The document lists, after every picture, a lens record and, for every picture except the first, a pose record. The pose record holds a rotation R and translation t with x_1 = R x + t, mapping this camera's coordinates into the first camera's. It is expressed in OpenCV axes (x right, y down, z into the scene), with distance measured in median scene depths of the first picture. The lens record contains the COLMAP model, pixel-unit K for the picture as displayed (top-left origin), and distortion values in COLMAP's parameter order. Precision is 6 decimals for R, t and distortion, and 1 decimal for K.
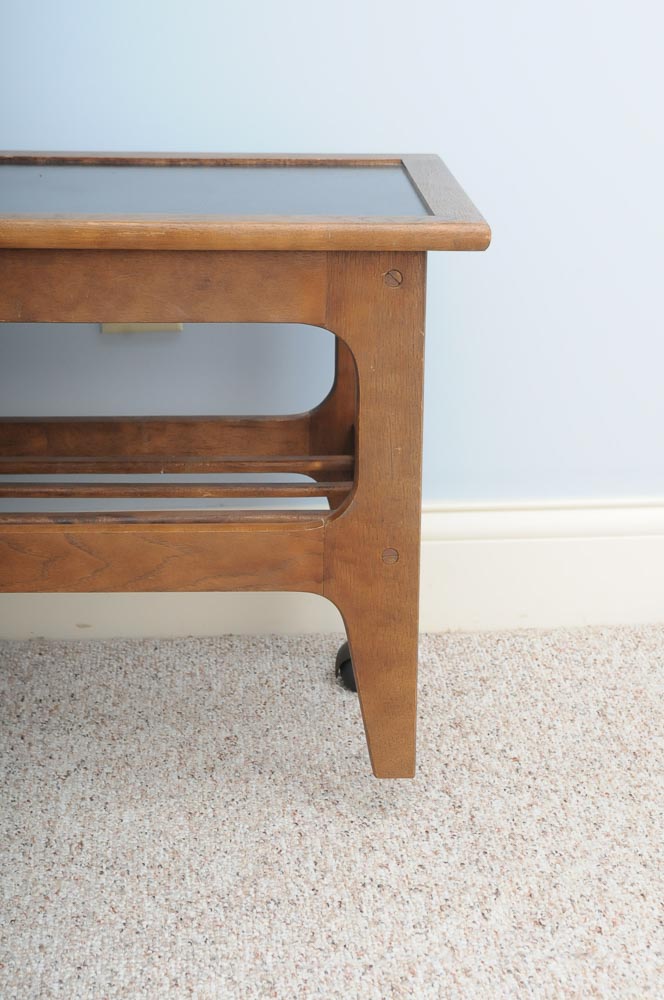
lens RADIAL K [[2290.5, 0, 332.0], [0, 2290.5, 500.0], [0, 0, 1]] dist [0.244900, 0.145796]
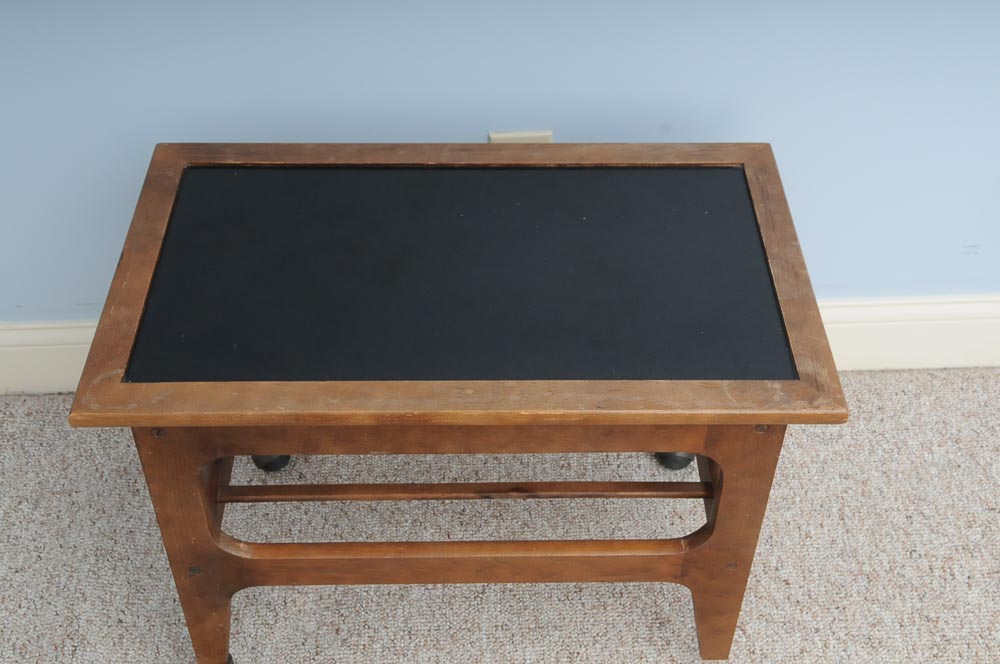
lens RADIAL K [[1224.8, 0, 509.1], [0, 1224.8, 330.9], [0, 0, 1]] dist [0.084235, -0.005043]
pose [[0.999627, 0.021927, -0.016279, -0.092763], [-0.011426, 0.877220, 0.479952, -0.426360], [0.024804, -0.479587, 0.877144, 0.403013]]
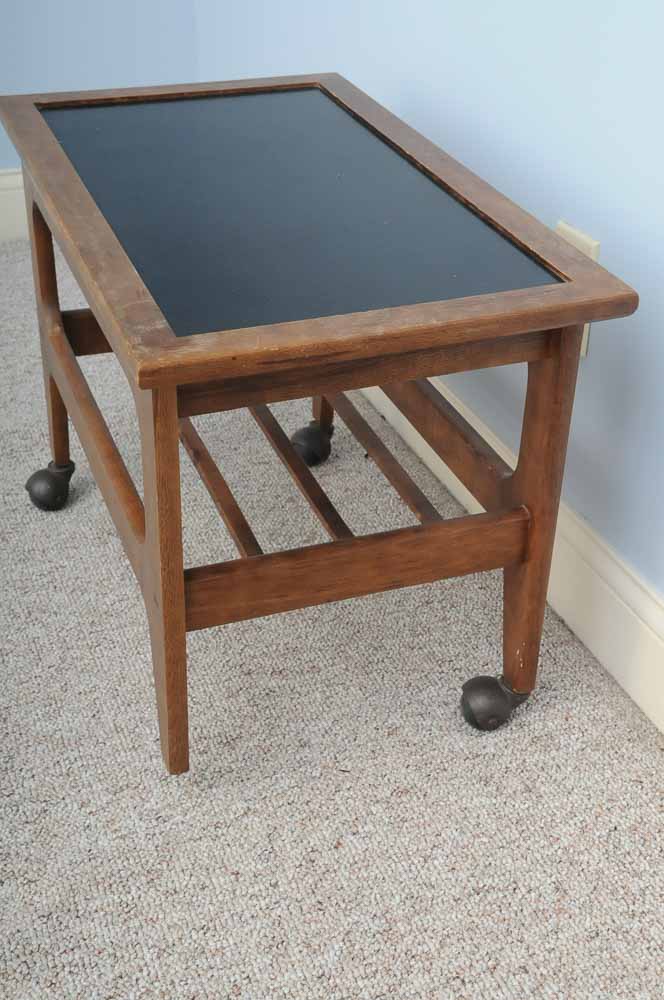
lens RADIAL K [[1294.2, 0, 332.0], [0, 1294.2, 500.0], [0, 0, 1]] dist [0.019102, 0.028881]
pose [[0.300681, 0.512478, -0.804337, 0.504245], [-0.275762, 0.854057, 0.441070, -0.302000], [0.912987, 0.089184, 0.398121, 0.786836]]
